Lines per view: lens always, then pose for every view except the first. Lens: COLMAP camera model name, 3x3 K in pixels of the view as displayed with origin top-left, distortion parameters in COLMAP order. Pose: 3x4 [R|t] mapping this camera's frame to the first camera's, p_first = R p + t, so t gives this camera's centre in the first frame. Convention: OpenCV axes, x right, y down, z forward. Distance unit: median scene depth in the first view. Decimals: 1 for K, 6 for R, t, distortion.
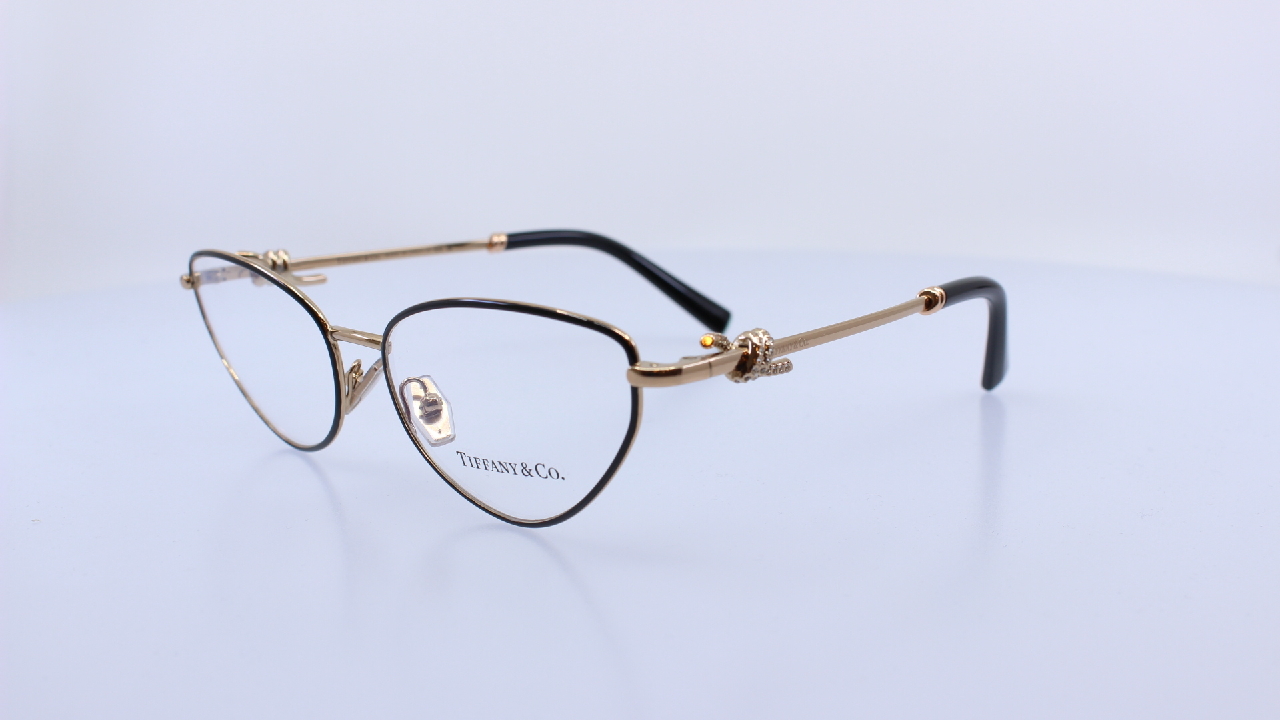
lens RADIAL K [[1533.1, 0, 640.0], [0, 1533.1, 360.0], [0, 0, 1]] dist [-0.074123, -0.011091]
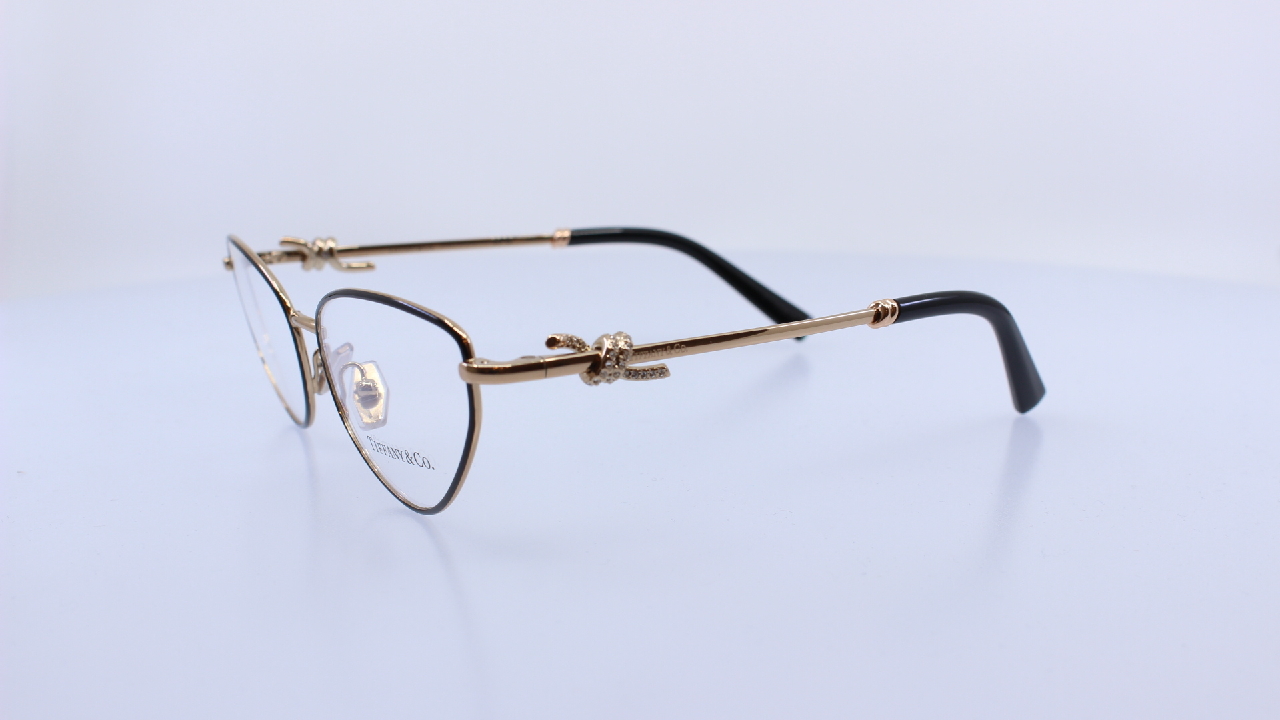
lens RADIAL K [[1533.1, 0, 640.0], [0, 1533.1, 360.0], [0, 0, 1]] dist [-0.074123, -0.011091]
pose [[0.965748, 0.055323, -0.253516, 0.308779], [-0.054743, 0.998457, 0.009349, -0.011145], [0.253642, 0.004850, 0.967286, 0.038566]]
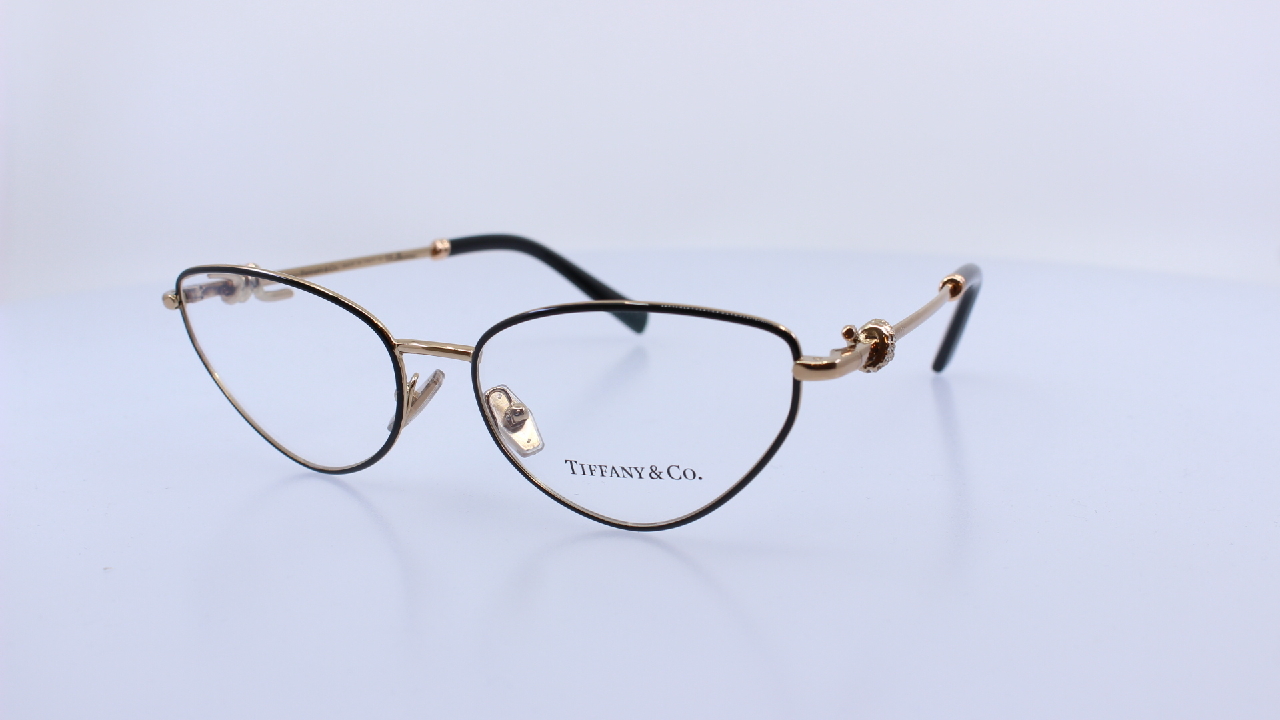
lens RADIAL K [[1533.1, 0, 640.0], [0, 1533.1, 360.0], [0, 0, 1]] dist [-0.074123, -0.011091]
pose [[0.967299, -0.051913, 0.248271, -0.301532], [0.052406, 0.998615, 0.004627, -0.005749], [-0.248168, 0.008536, 0.968679, 0.038641]]
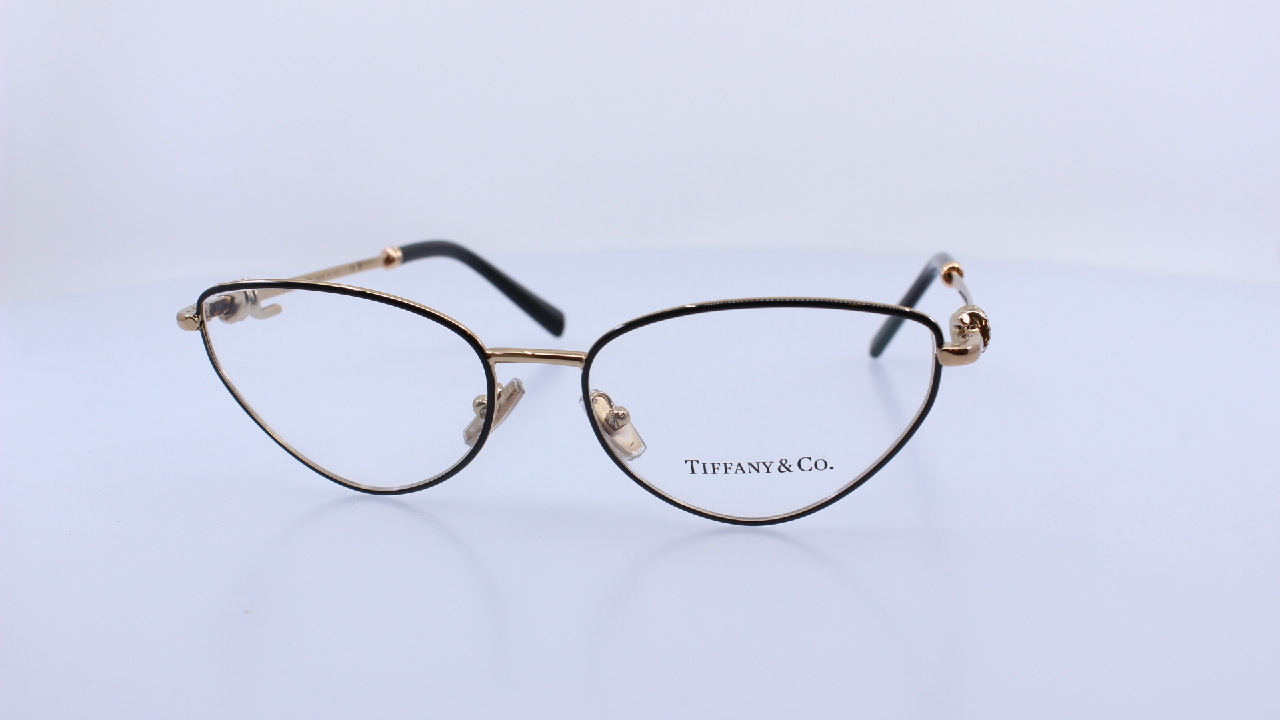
lens RADIAL K [[1533.1, 0, 640.0], [0, 1533.1, 360.0], [0, 0, 1]] dist [-0.074123, -0.011091]
pose [[0.869928, -0.101261, 0.482671, -0.587546], [0.102842, 0.994425, 0.023269, -0.028416], [-0.482337, 0.029397, 0.875493, 0.150716]]
